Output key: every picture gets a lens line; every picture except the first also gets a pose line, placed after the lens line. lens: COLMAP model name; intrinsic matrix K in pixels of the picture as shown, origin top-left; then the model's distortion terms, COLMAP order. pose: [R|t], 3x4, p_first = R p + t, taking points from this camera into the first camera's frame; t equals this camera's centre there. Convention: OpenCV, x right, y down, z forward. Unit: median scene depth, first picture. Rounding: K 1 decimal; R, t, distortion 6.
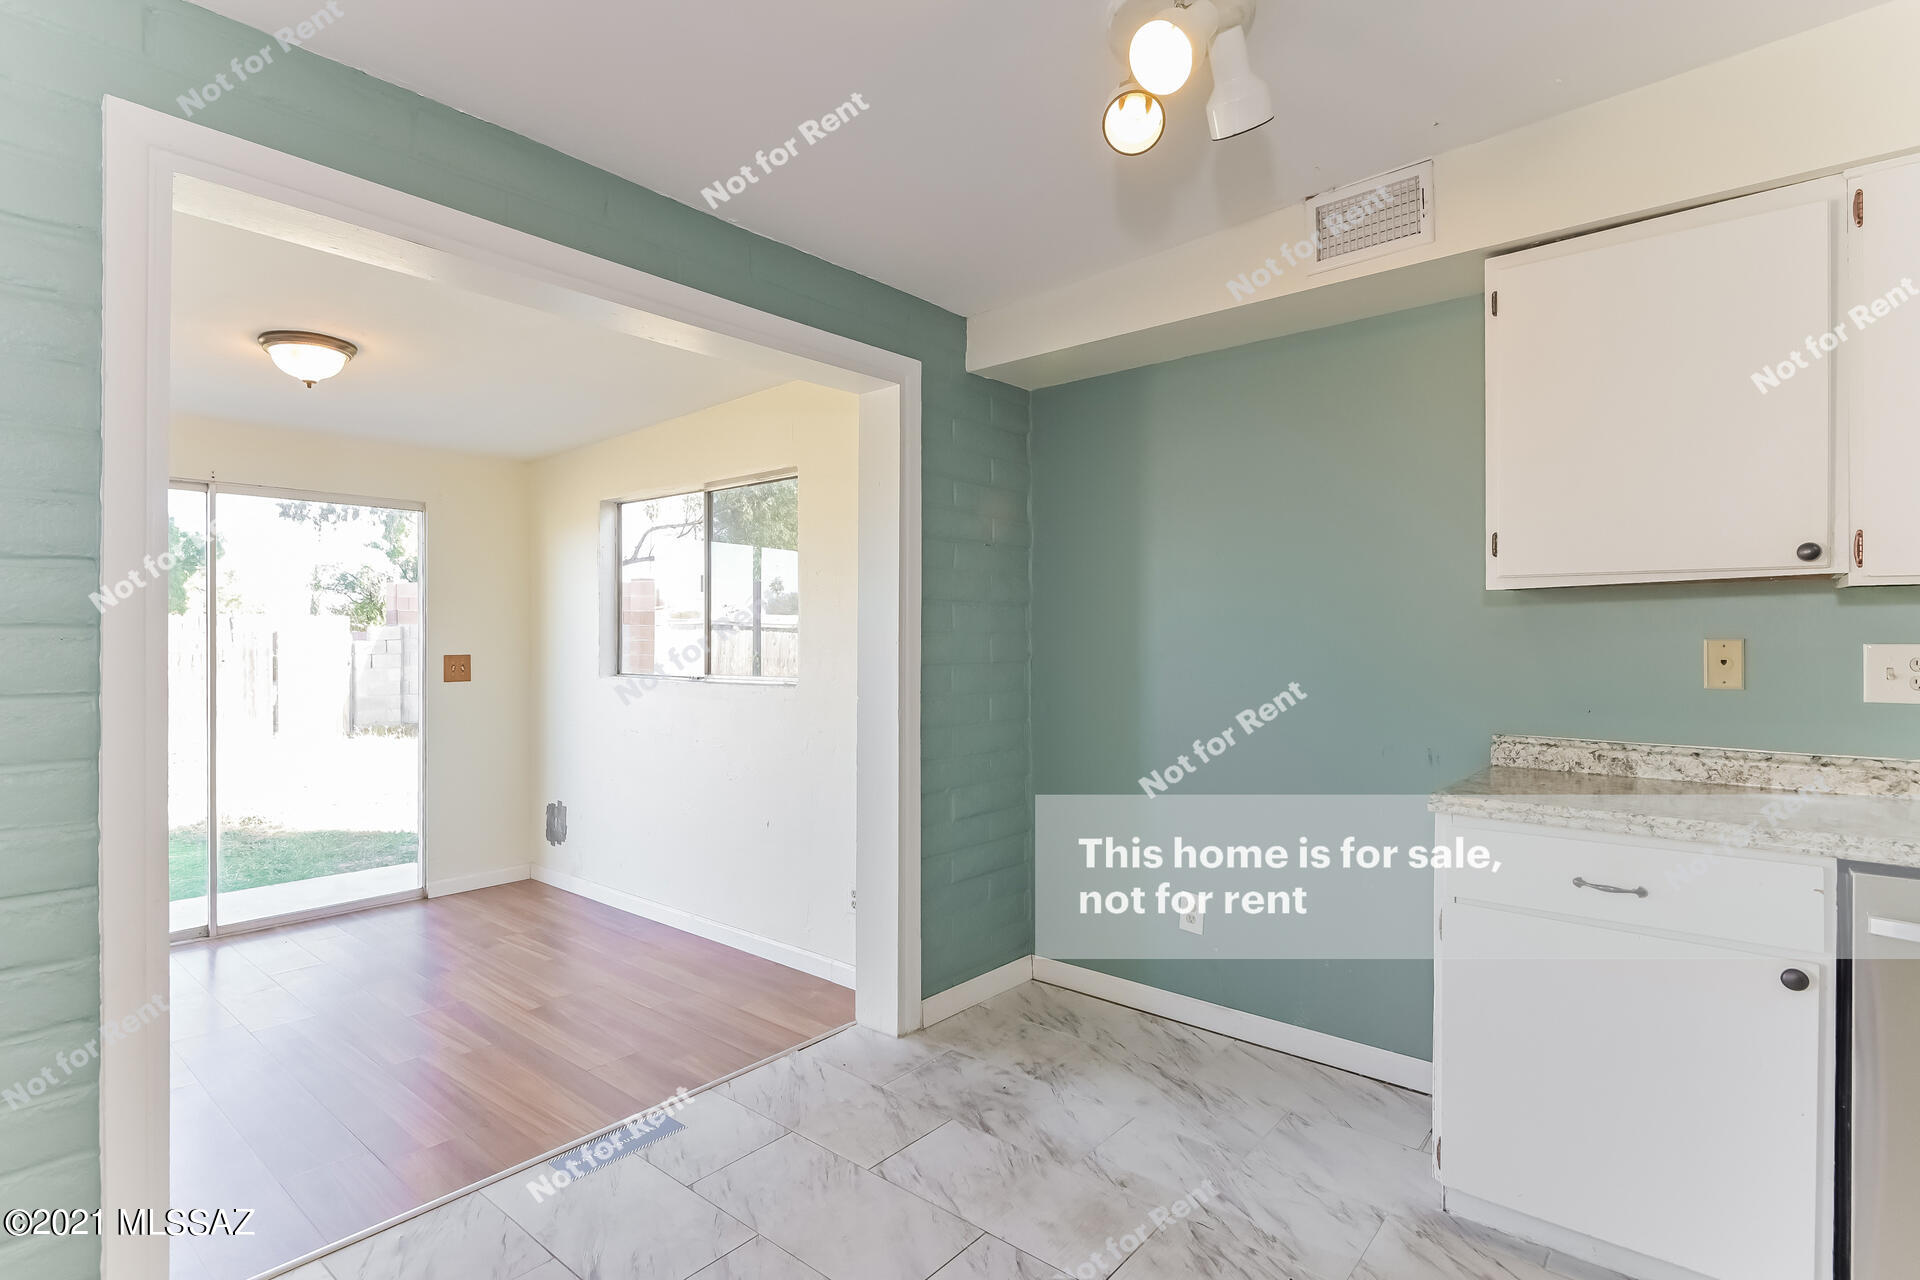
lens RADIAL K [[926.8, 0, 967.6], [0, 926.8, 641.0], [0, 0, 1]] dist [-0.003791, -0.000541]
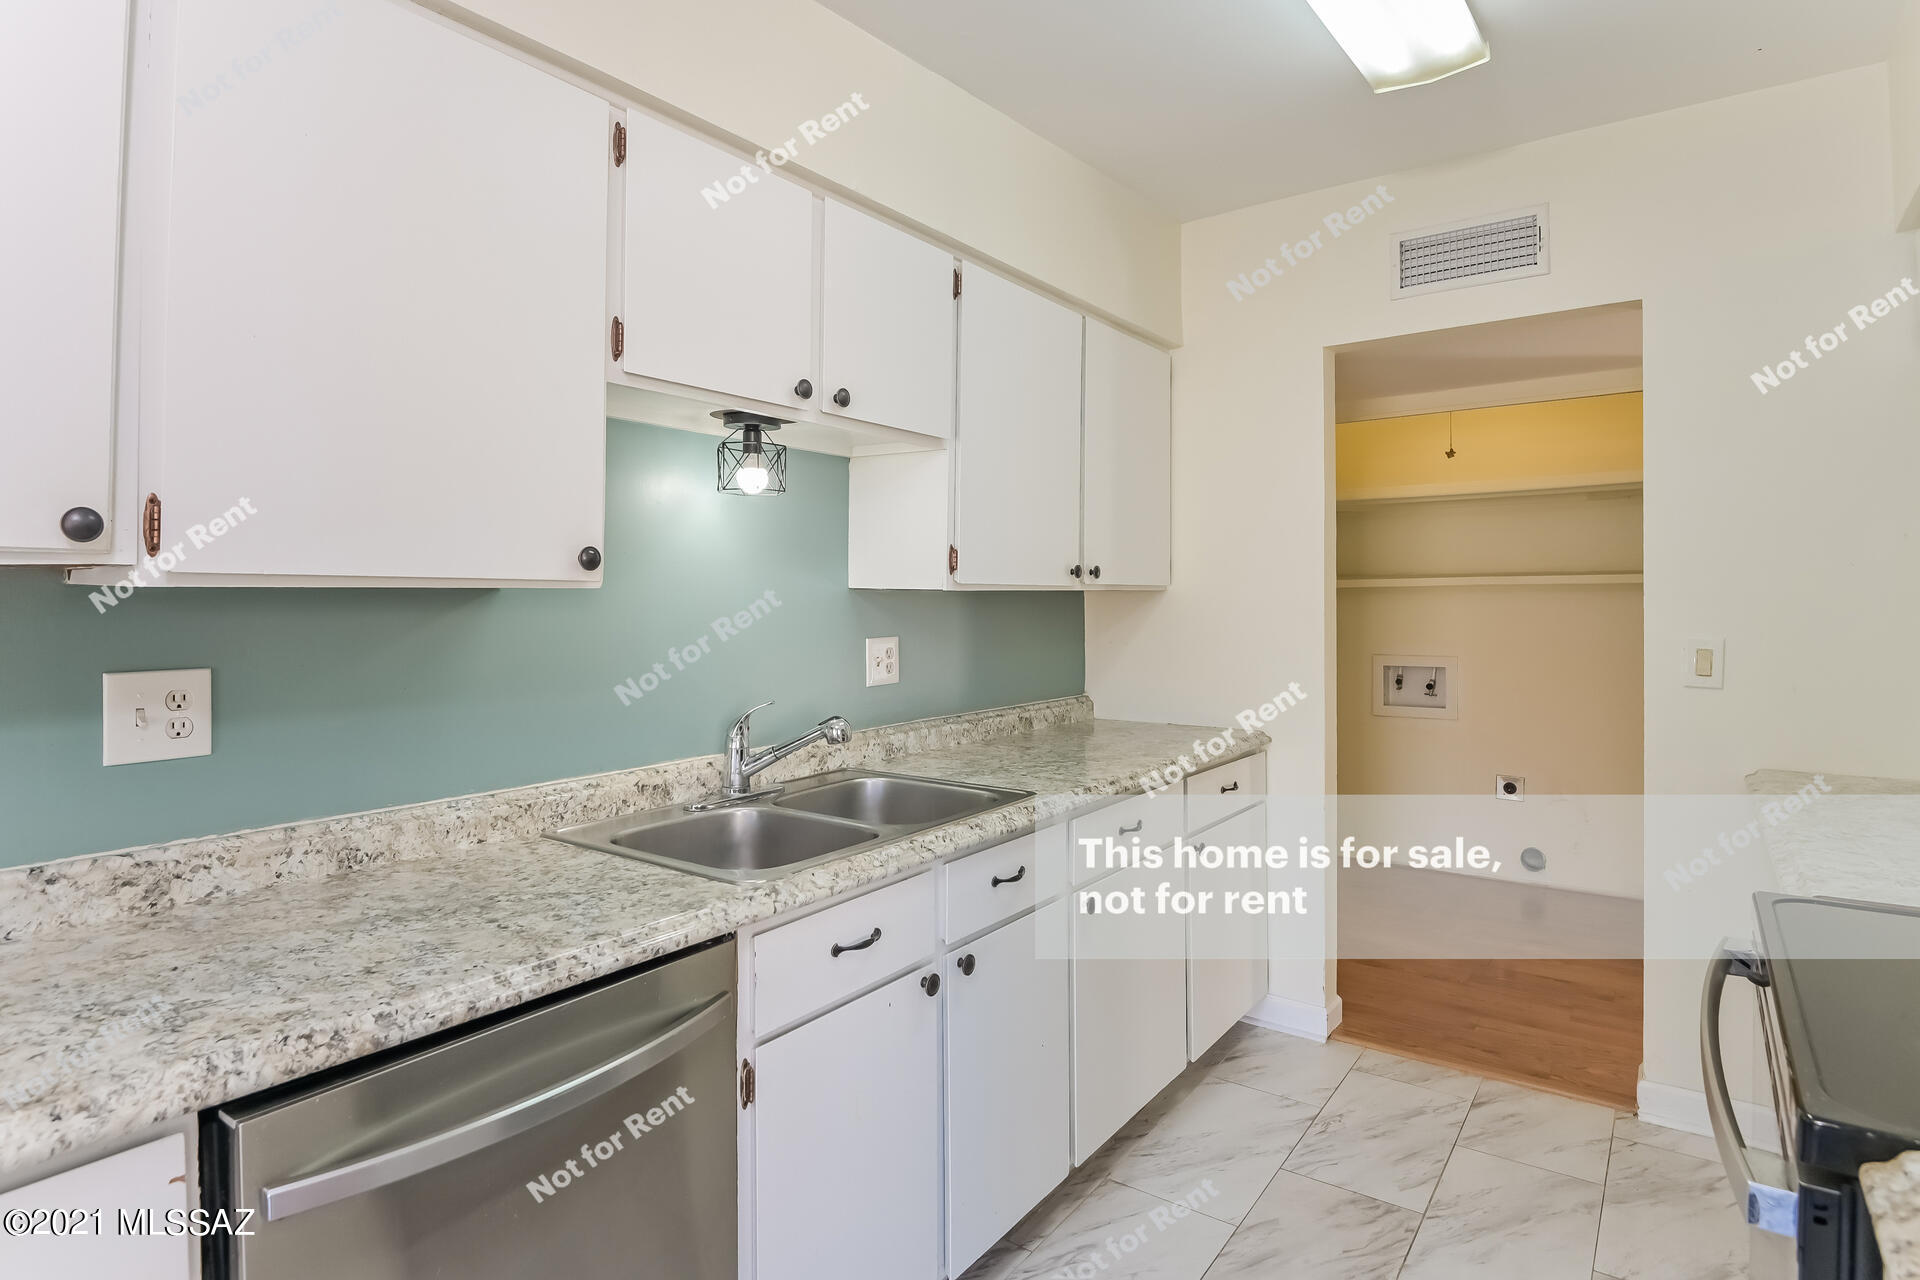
lens RADIAL K [[1018.6, 0, 918.7], [0, 1018.6, 597.7], [0, 0, 1]] dist [-0.007555, -0.008249]
pose [[-0.037910, -0.001223, 0.999280, 0.270147], [0.007992, 0.999967, 0.001527, -0.045711], [-0.999249, 0.008044, -0.037899, 0.481606]]
